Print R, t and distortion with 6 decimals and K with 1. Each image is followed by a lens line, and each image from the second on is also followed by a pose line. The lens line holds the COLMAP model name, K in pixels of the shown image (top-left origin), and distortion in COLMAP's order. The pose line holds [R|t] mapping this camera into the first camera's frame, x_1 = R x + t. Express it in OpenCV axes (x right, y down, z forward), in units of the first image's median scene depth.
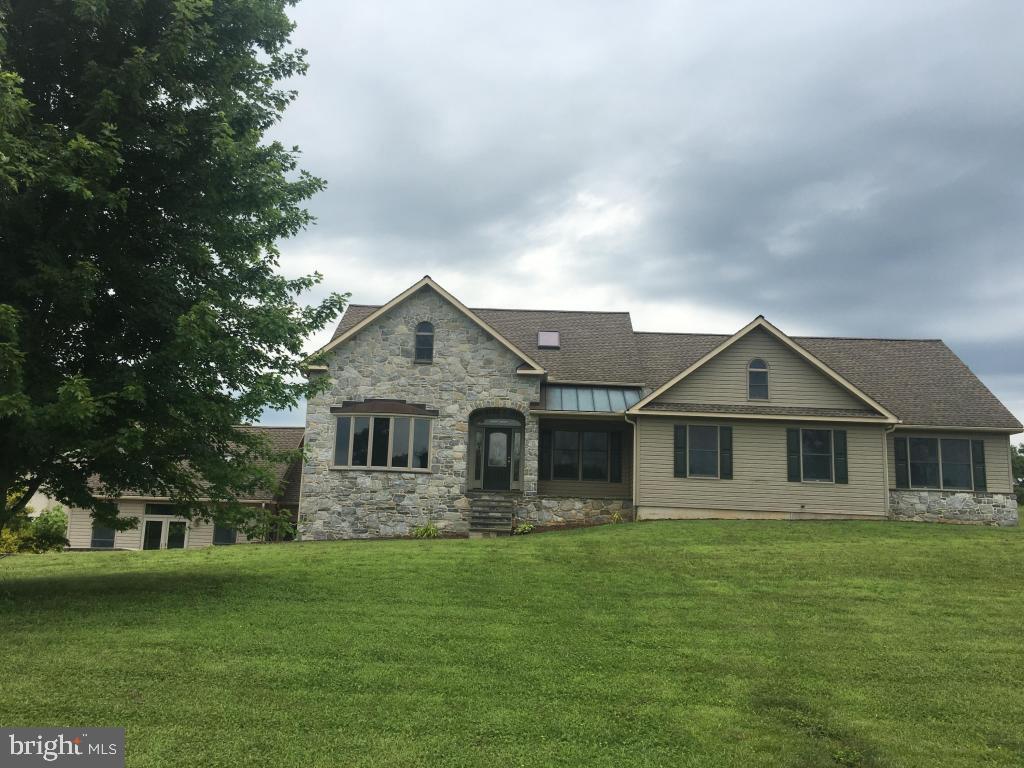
lens RADIAL K [[866.0, 0, 511.1], [0, 866.0, 384.2], [0, 0, 1]] dist [0.051015, -0.077289]
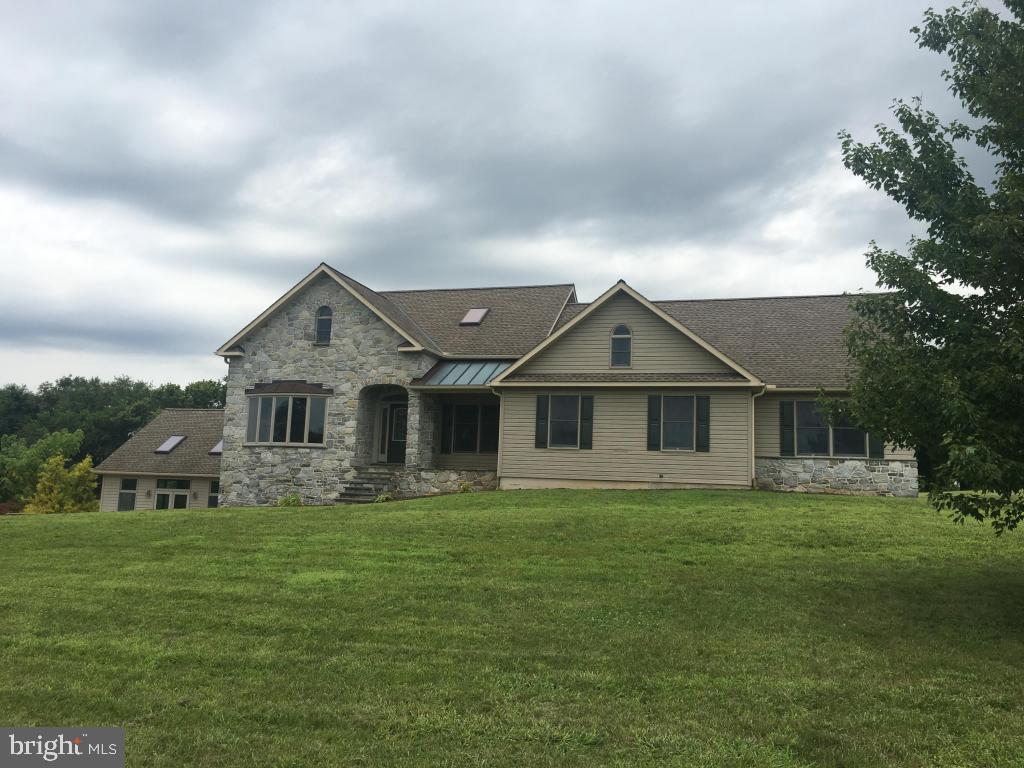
lens RADIAL K [[866.0, 0, 512.3], [0, 866.0, 382.0], [0, 0, 1]] dist [0.051015, -0.077289]
pose [[0.962897, -0.034974, -0.267592, 0.422238], [0.039984, 0.999112, 0.013297, 0.016602], [0.266889, -0.023503, 0.963441, 0.032722]]
